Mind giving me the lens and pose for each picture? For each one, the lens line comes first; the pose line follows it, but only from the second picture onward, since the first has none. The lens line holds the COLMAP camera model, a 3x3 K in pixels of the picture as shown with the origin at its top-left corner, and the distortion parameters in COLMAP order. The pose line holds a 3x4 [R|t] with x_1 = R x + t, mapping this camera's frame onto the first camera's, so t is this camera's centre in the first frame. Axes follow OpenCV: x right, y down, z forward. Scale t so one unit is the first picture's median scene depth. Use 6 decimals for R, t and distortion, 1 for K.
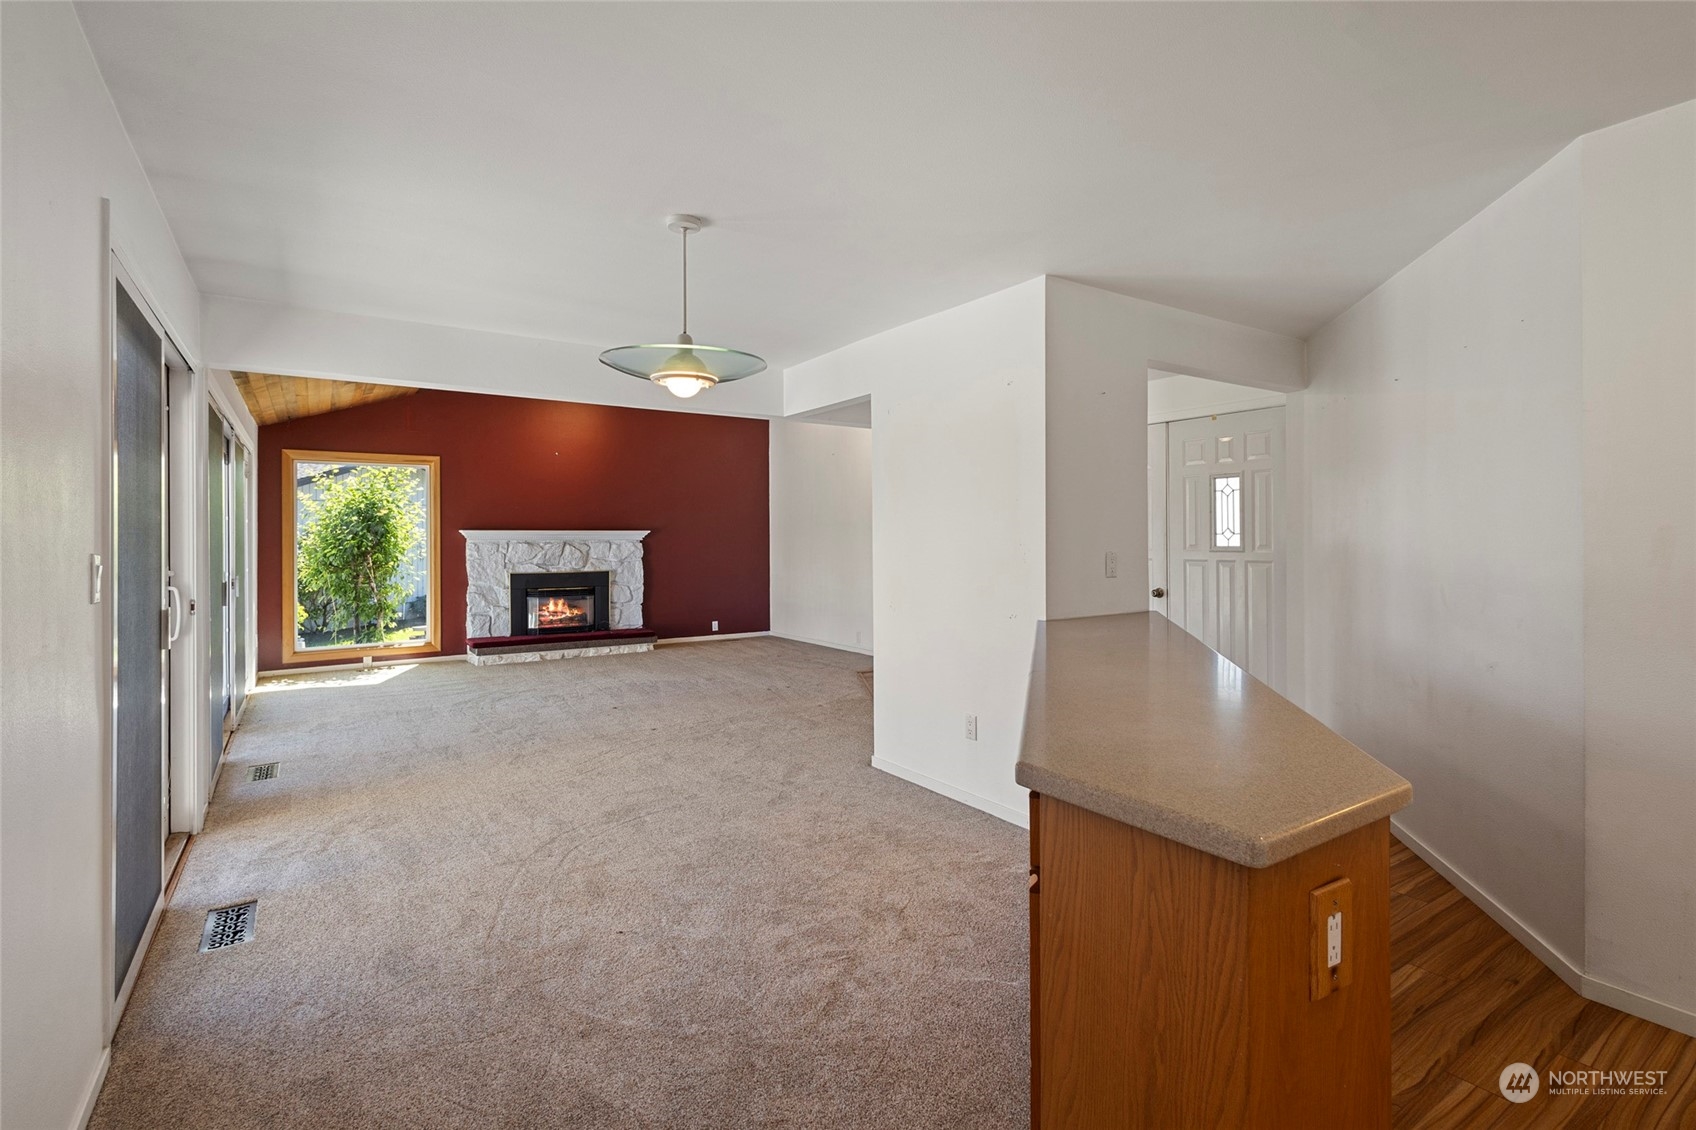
lens RADIAL K [[783.7, 0, 841.4], [0, 783.7, 535.3], [0, 0, 1]] dist [0.011306, -0.003989]
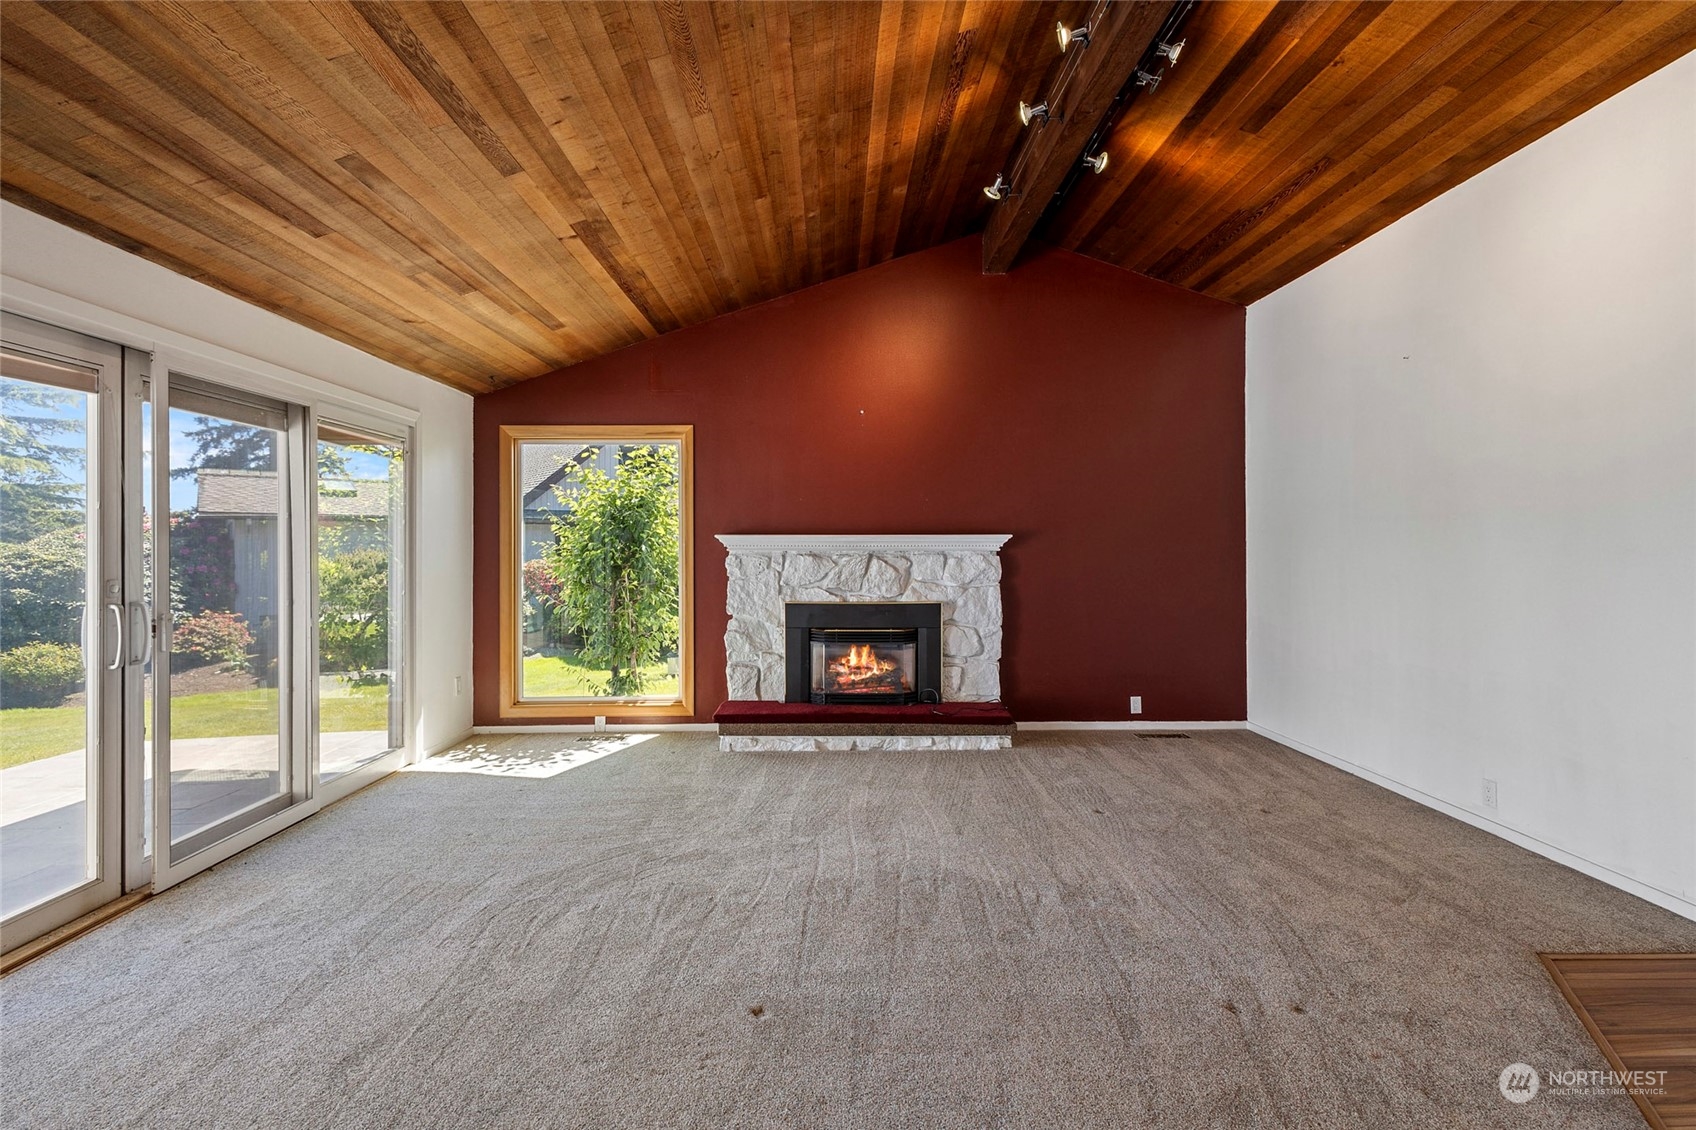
lens RADIAL K [[783.7, 0, 844.4], [0, 783.7, 547.0], [0, 0, 1]] dist [0.011306, -0.003989]
pose [[0.842224, 0.002689, -0.539122, -0.039508], [-0.000279, 0.999990, 0.004552, 0.000619], [0.539128, -0.003683, 0.842216, 0.472541]]
